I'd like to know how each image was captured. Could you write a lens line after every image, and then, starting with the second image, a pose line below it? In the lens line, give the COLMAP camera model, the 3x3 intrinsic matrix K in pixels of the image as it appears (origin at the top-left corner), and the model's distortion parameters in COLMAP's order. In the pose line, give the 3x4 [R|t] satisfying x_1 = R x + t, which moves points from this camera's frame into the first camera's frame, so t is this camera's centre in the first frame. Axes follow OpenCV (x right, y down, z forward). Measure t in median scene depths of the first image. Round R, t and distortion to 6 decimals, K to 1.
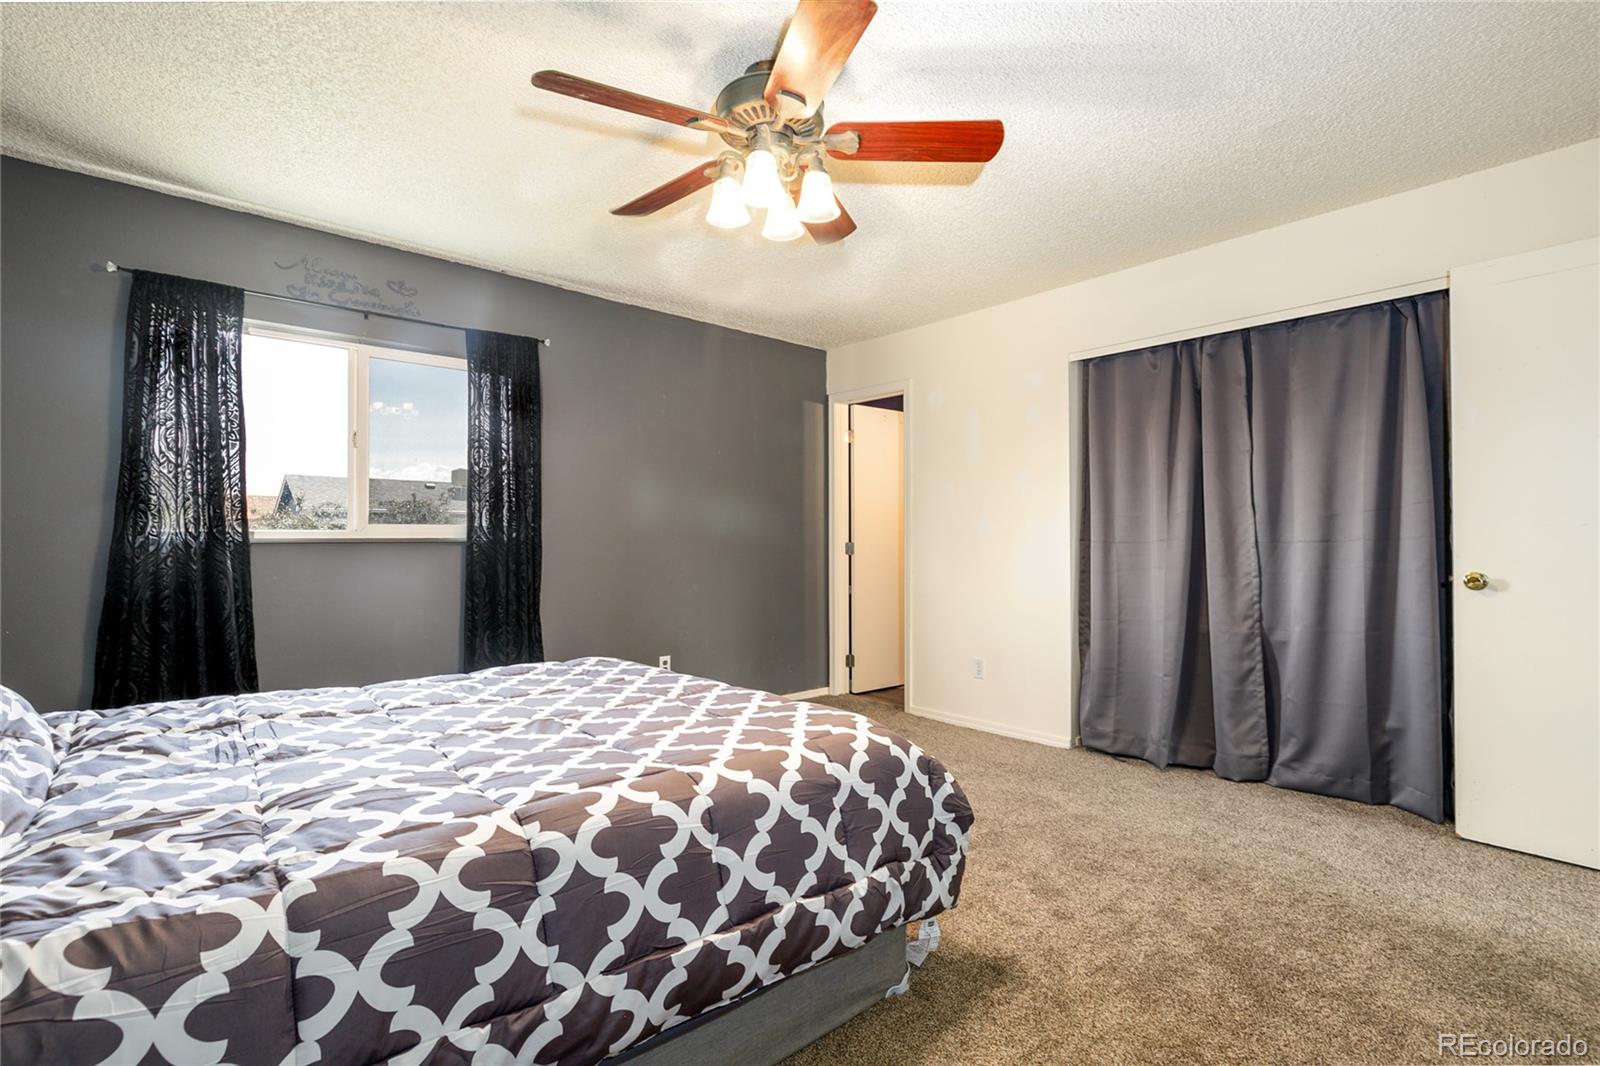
lens RADIAL K [[738.2, 0, 805.8], [0, 738.2, 526.1], [0, 0, 1]] dist [-0.004290, -0.000556]
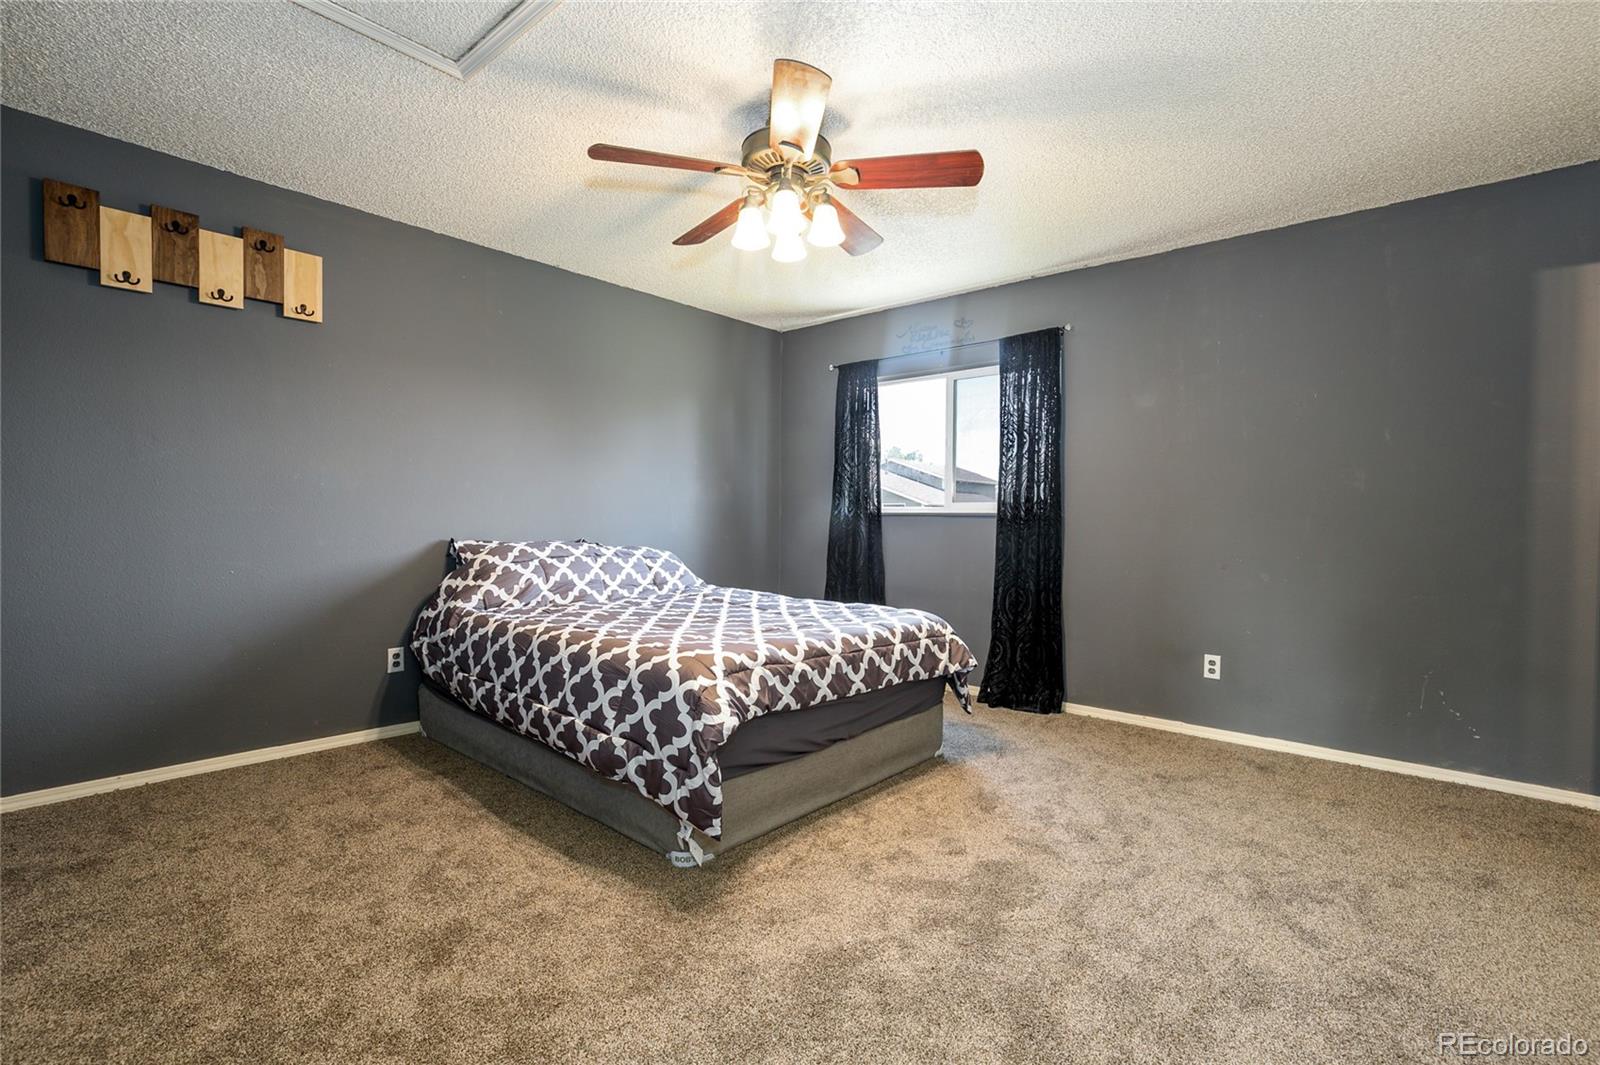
lens RADIAL K [[738.2, 0, 805.8], [0, 738.2, 525.6], [0, 0, 1]] dist [-0.004290, -0.000556]
pose [[0.109960, 0.021284, -0.993708, 0.657681], [0.009494, 0.999703, 0.022463, 0.007386], [0.993891, -0.011905, 0.109726, 0.504108]]
